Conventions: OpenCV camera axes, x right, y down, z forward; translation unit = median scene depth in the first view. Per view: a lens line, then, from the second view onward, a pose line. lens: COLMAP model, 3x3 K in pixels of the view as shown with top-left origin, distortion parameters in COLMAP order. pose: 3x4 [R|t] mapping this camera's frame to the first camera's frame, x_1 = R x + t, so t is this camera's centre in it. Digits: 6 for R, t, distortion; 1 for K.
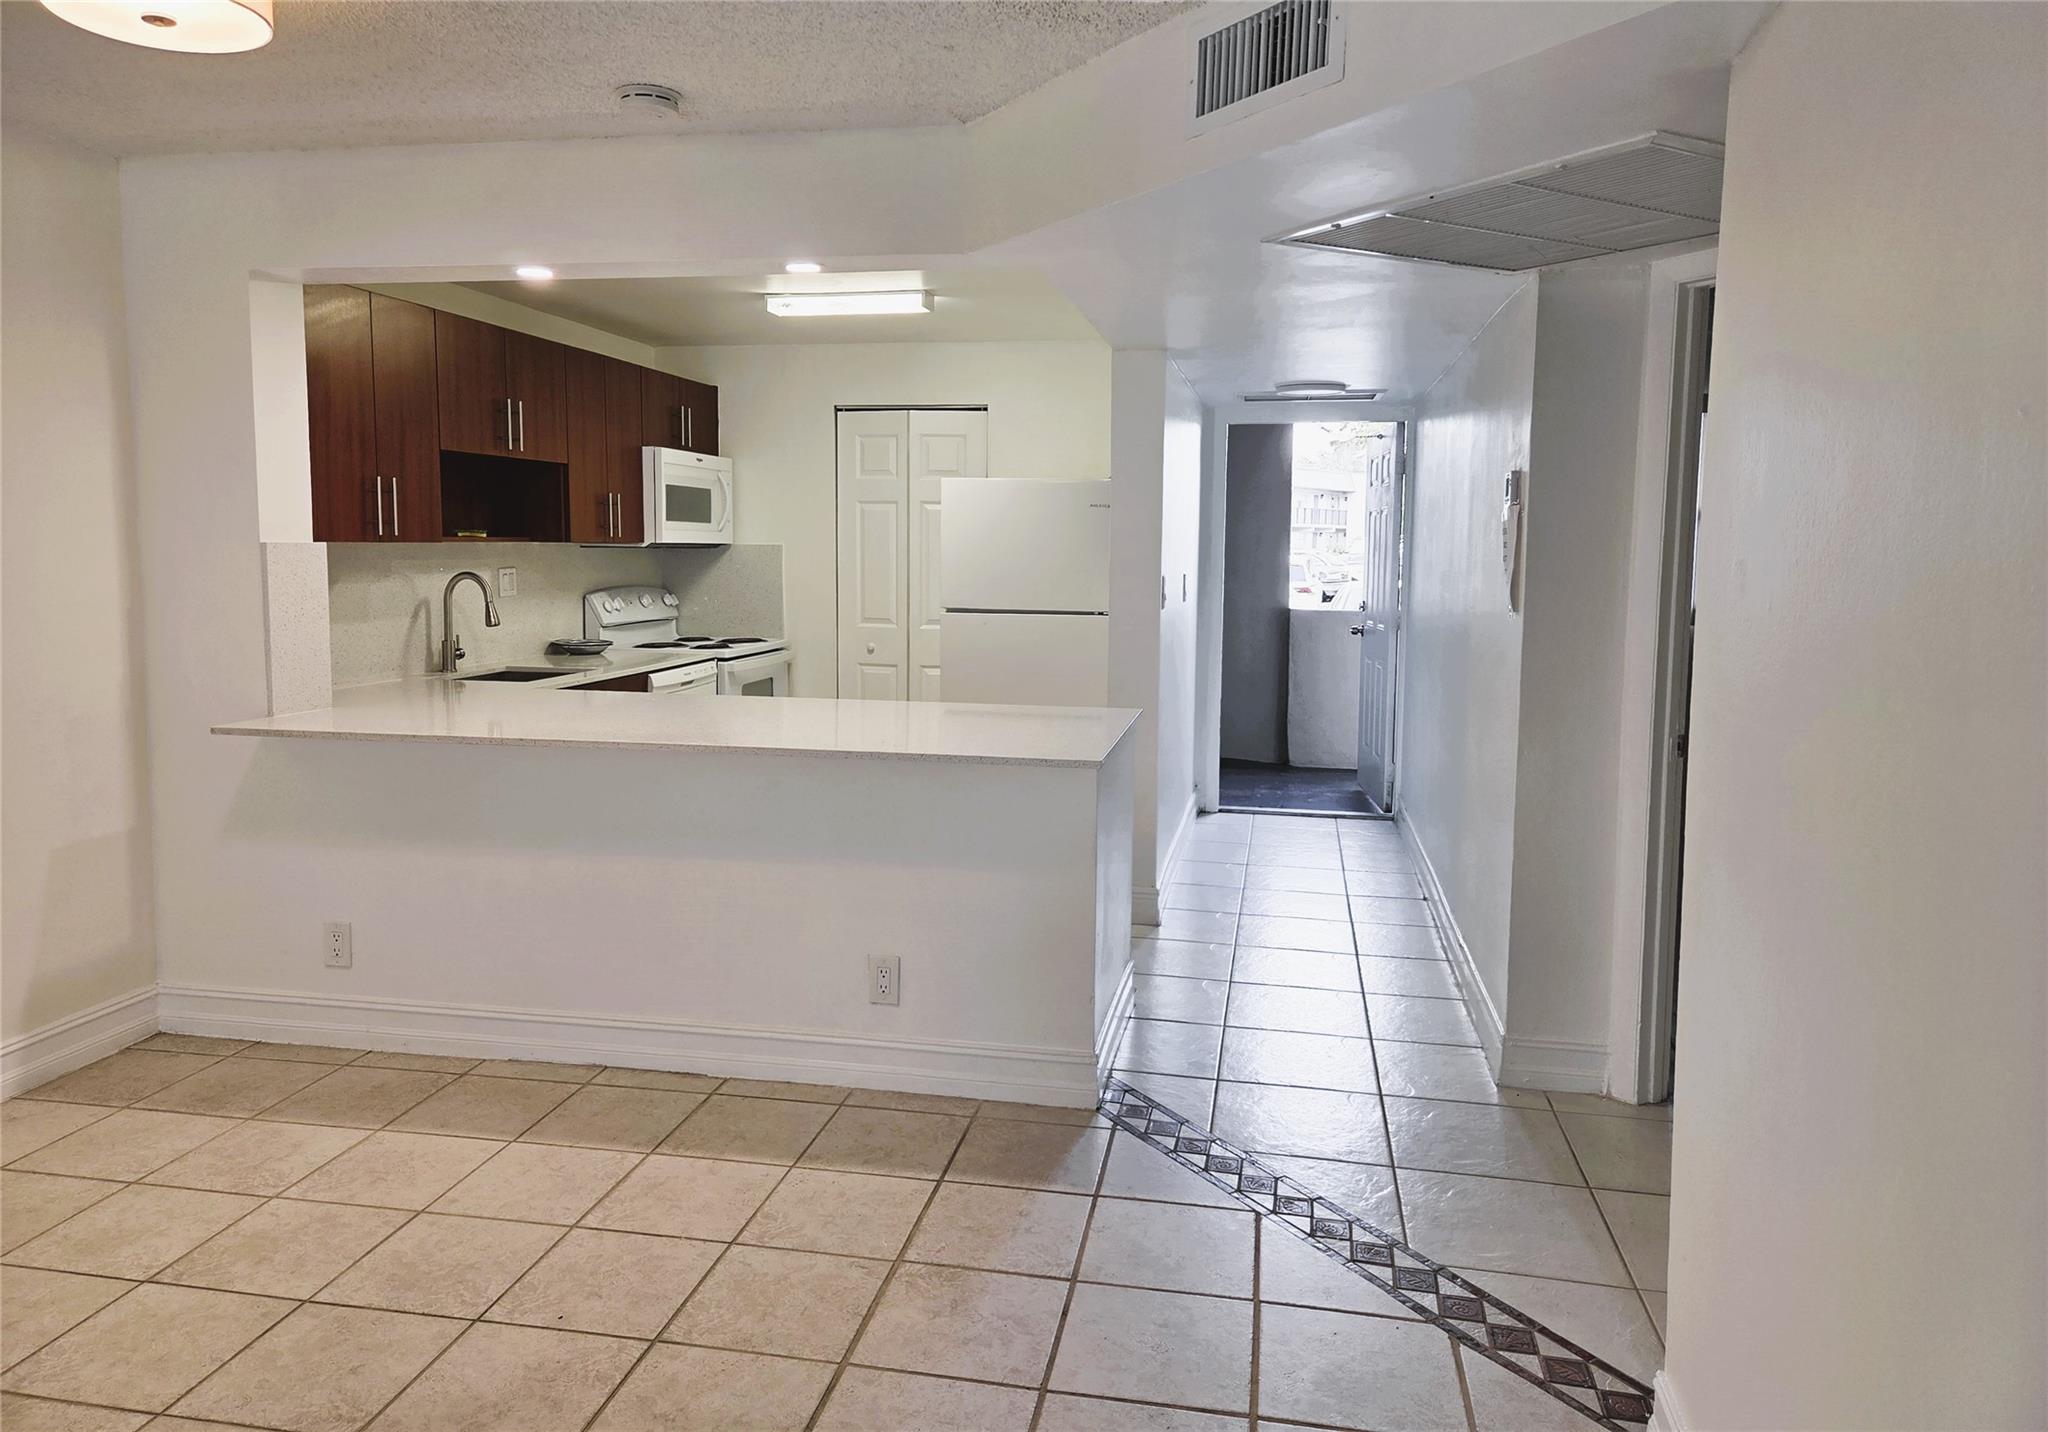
lens RADIAL K [[1363.8, 0, 1044.1], [0, 1363.8, 666.5], [0, 0, 1]] dist [0.034748, -0.017197]
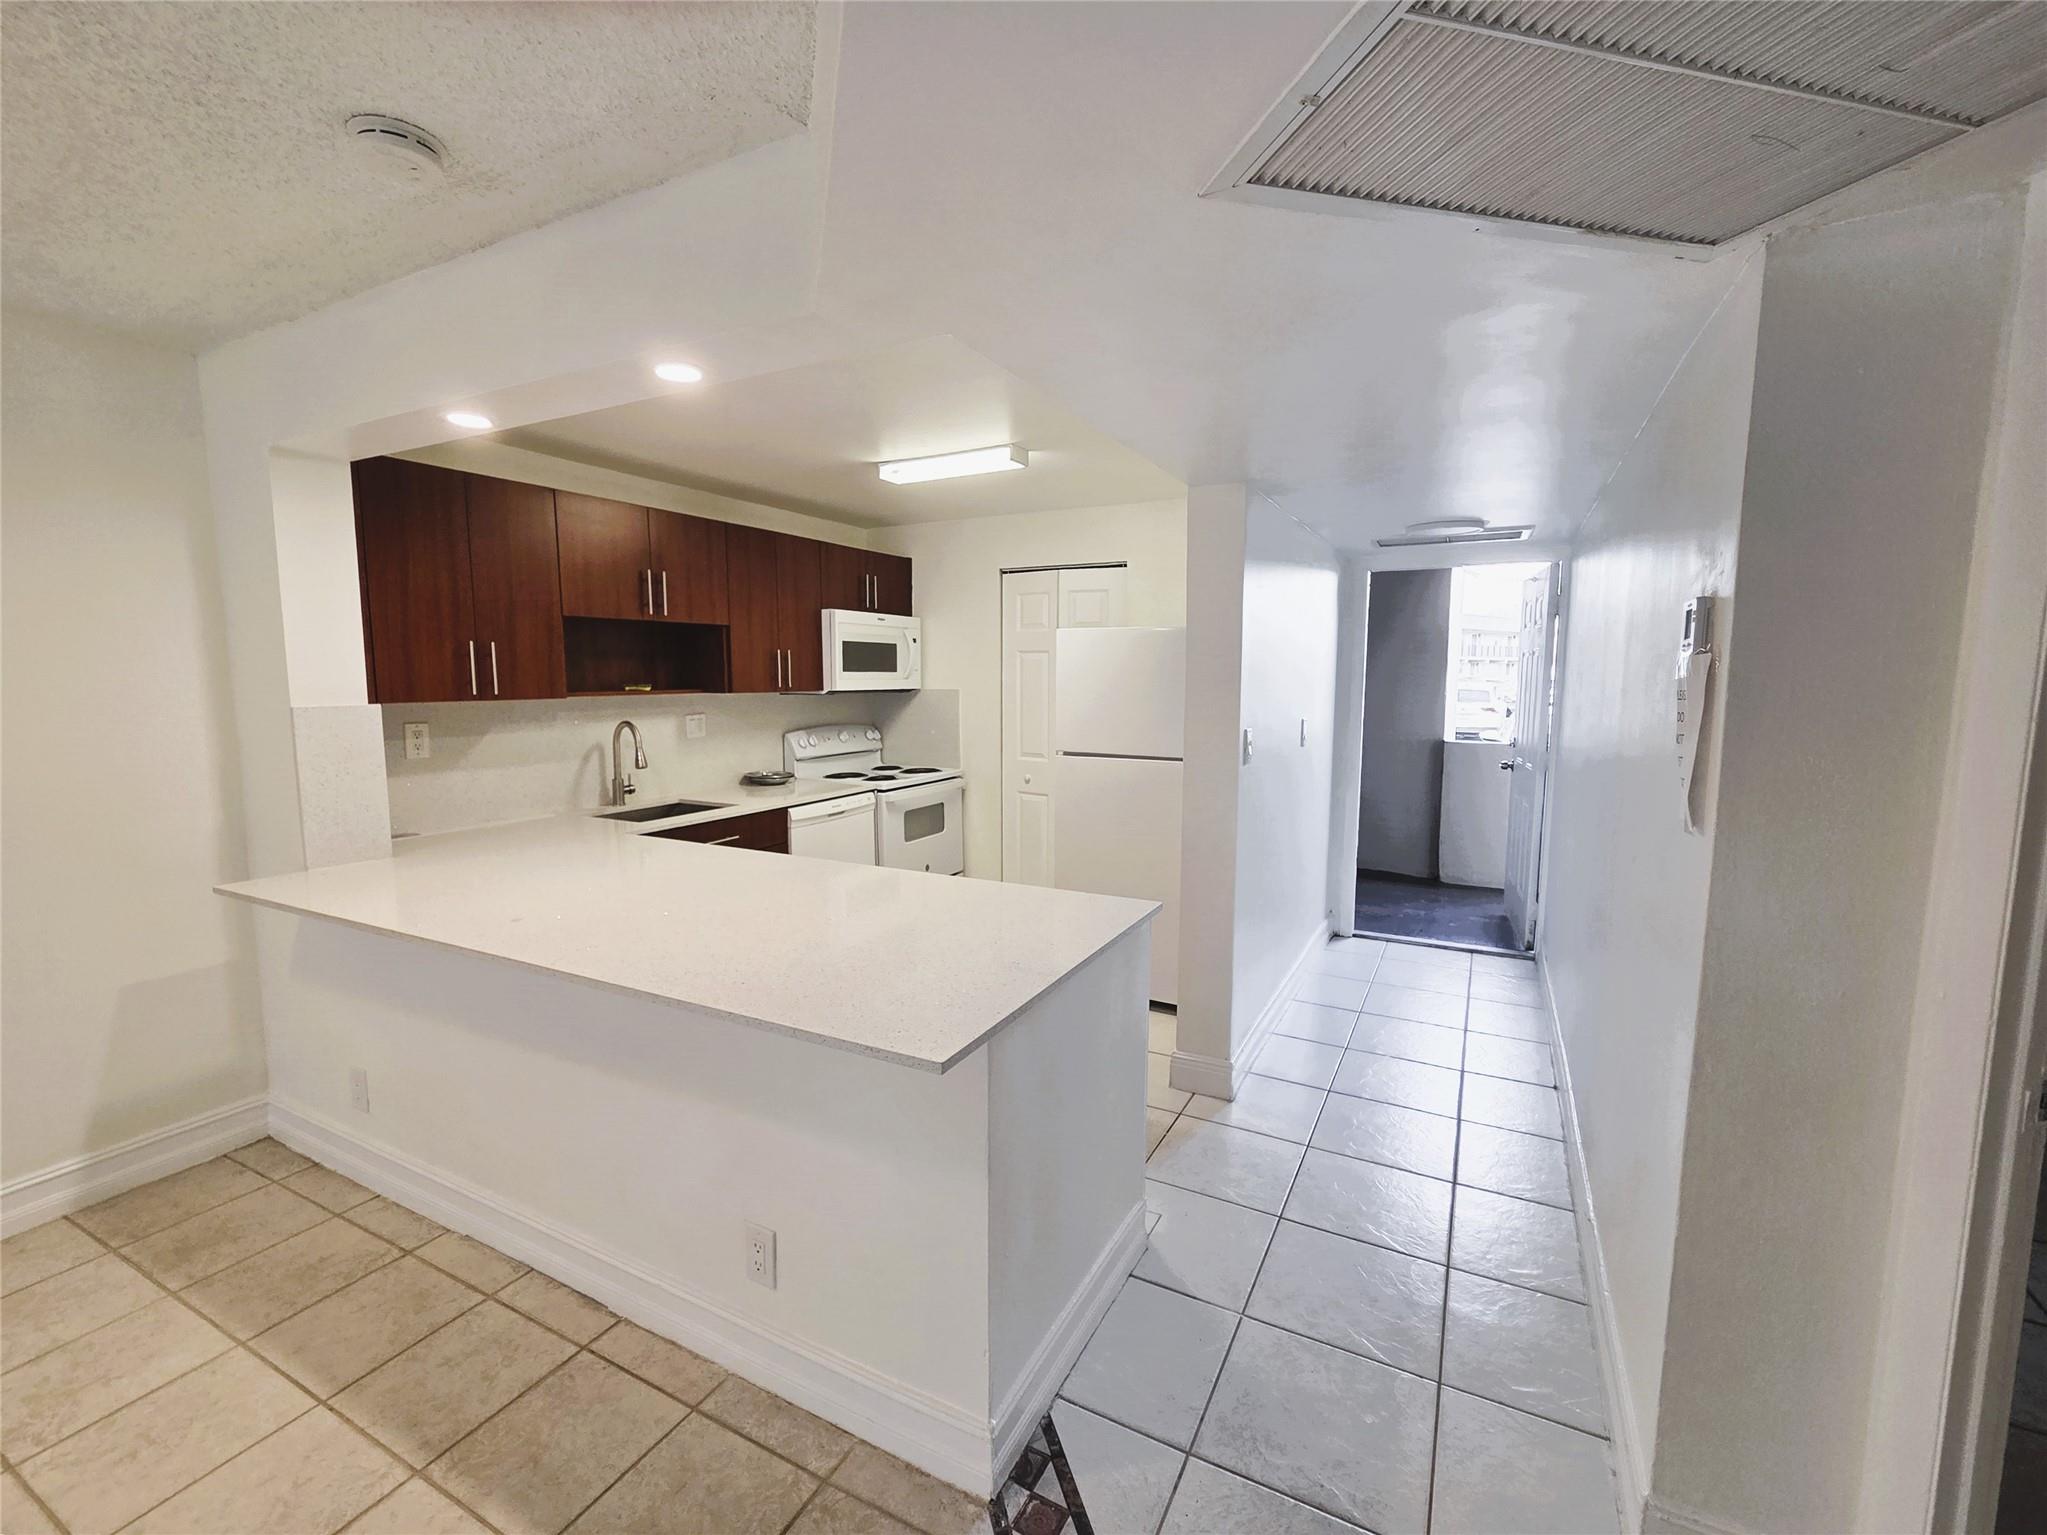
lens RADIAL K [[881.1, 0, 1027.3], [0, 881.1, 772.7], [0, 0, 1]] dist [-0.000585, -0.001003]
pose [[0.954159, 0.025378, -0.298224, 0.133036], [-0.018792, 0.999513, 0.024932, -0.052263], [0.298711, -0.018184, 0.954170, 0.405783]]
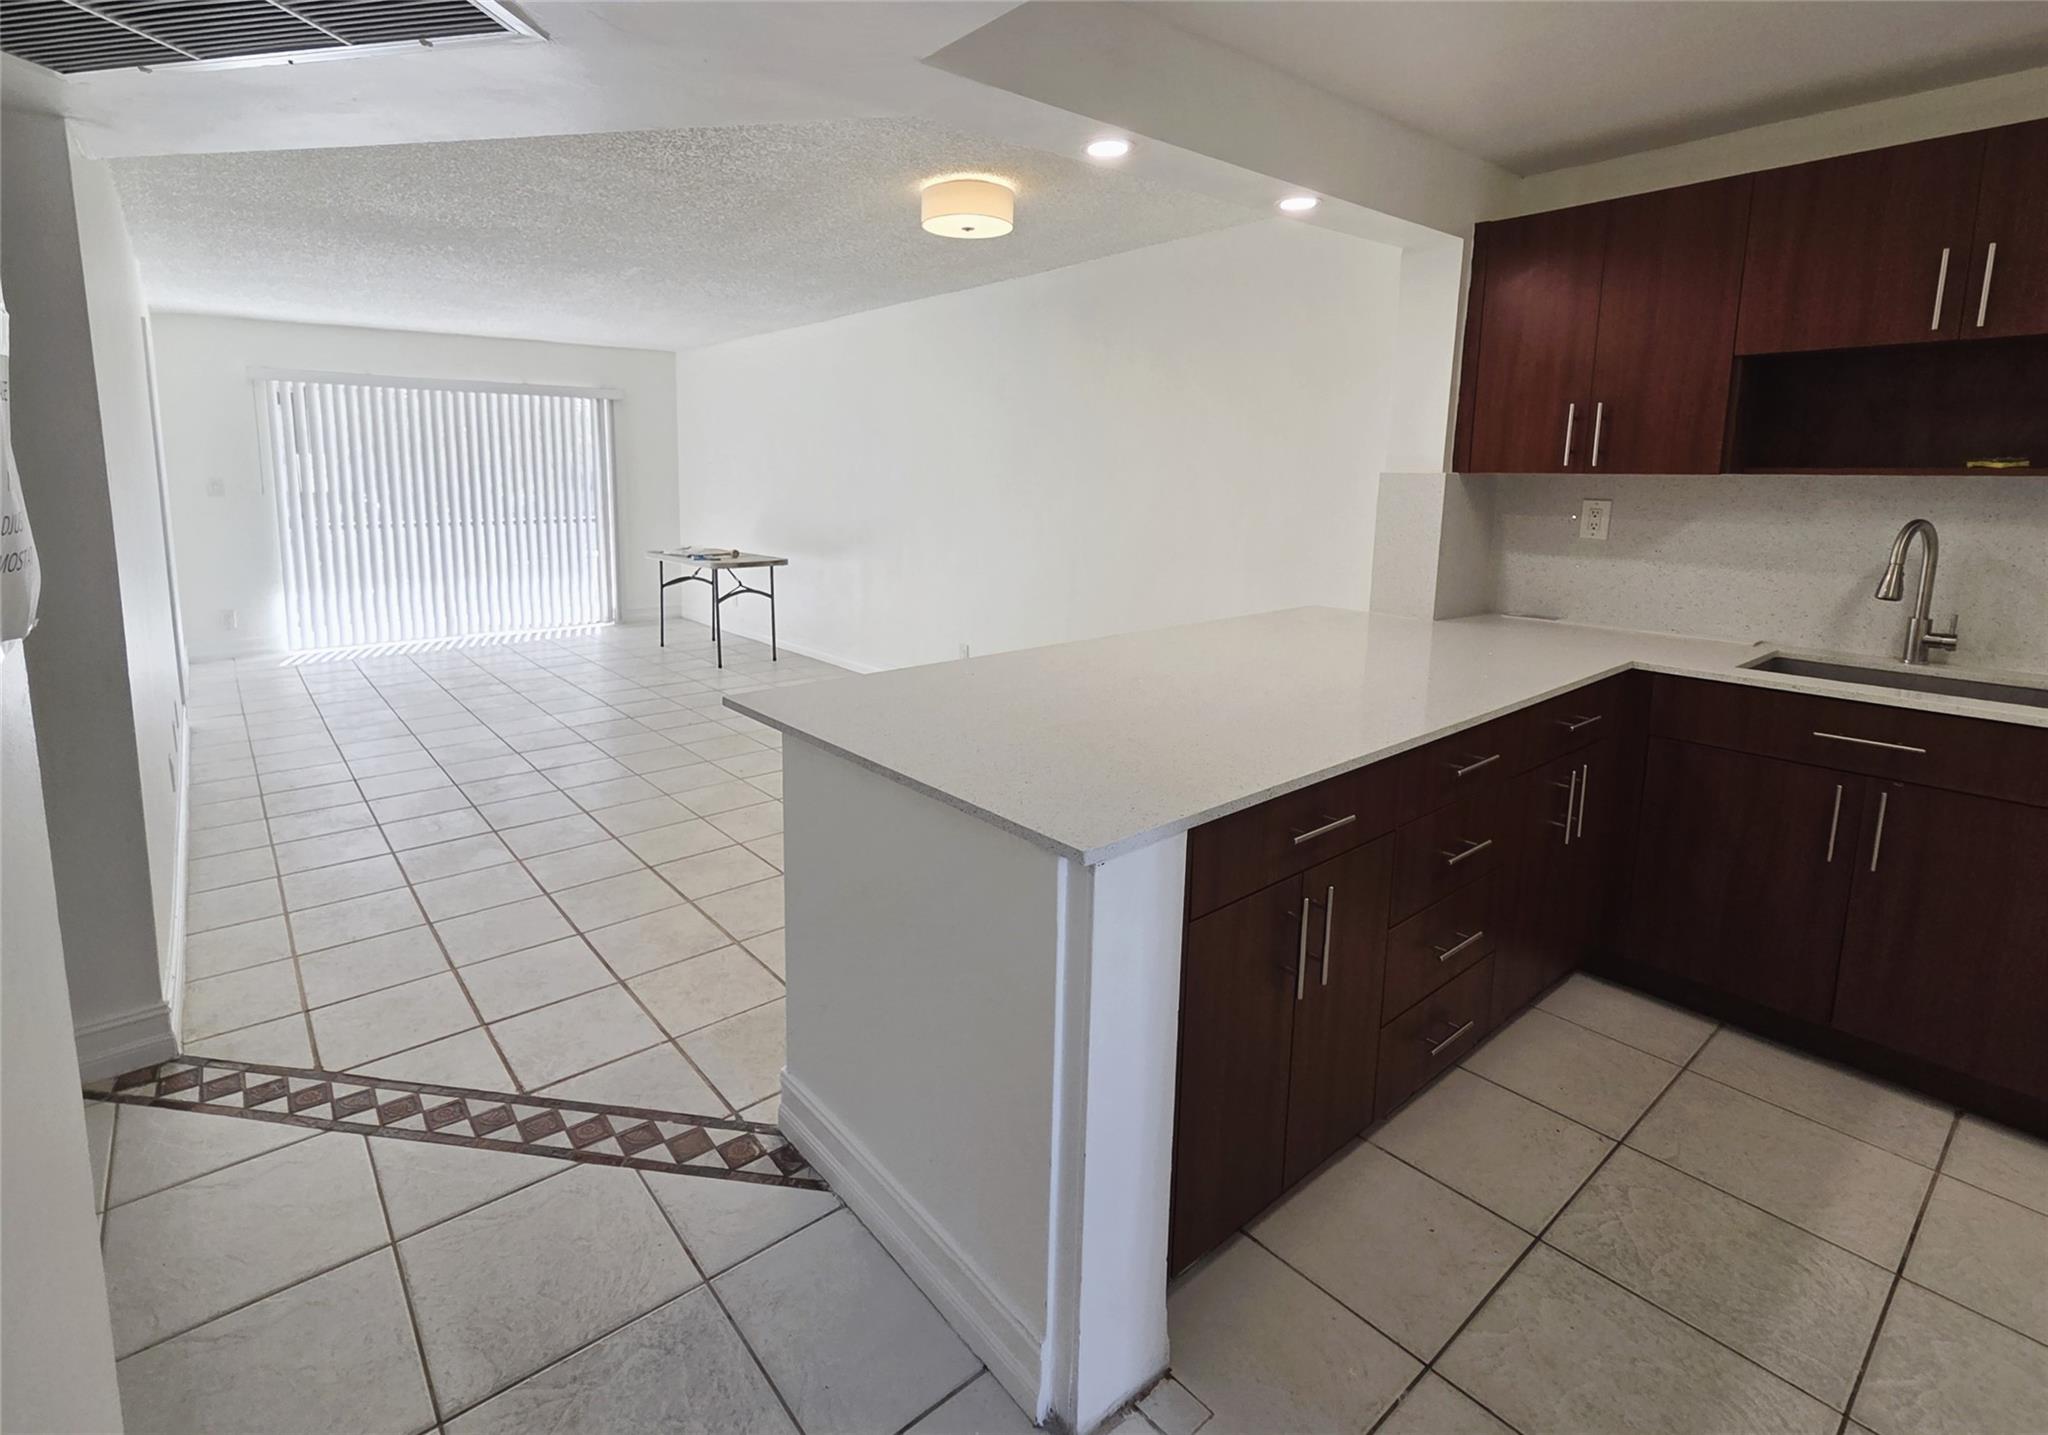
lens RADIAL K [[950.4, 0, 933.6], [0, 950.4, 601.1], [0, 0, 1]] dist [0.000519, -0.000511]
pose [[-0.672181, 0.089558, -0.734950, 0.271689], [-0.076399, 0.978968, 0.189168, -0.084248], [0.736434, 0.183304, -0.651202, 0.994483]]
